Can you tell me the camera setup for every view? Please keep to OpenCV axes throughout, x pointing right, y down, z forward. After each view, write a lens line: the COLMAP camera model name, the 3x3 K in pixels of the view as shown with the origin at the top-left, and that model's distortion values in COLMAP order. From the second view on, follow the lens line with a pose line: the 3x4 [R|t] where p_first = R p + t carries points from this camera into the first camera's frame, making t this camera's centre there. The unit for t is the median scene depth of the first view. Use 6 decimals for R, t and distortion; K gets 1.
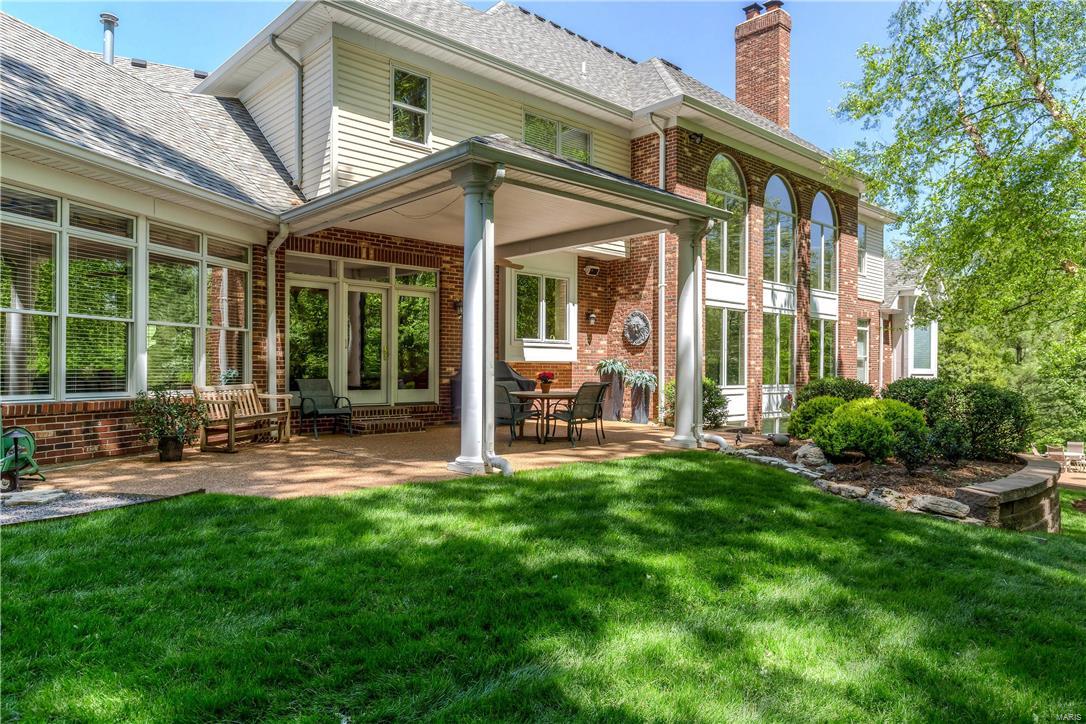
lens RADIAL K [[724.3, 0, 543.6], [0, 724.3, 370.7], [0, 0, 1]] dist [-0.004140, -0.000107]
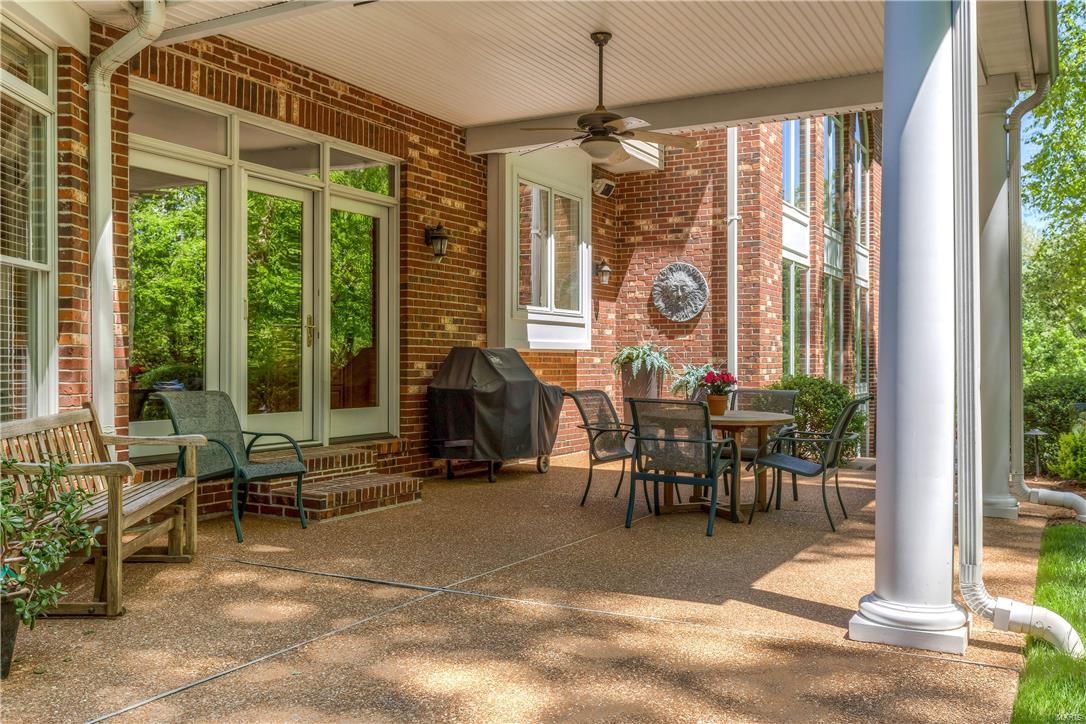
lens RADIAL K [[996.9, 0, 541.4], [0, 996.9, 359.2], [0, 0, 1]] dist [0.004057, 0.000000]
pose [[0.947410, -0.001226, 0.320021, -0.268982], [0.001909, 0.999997, -0.001819, -0.004802], [-0.320017, 0.002334, 0.947409, 0.336457]]
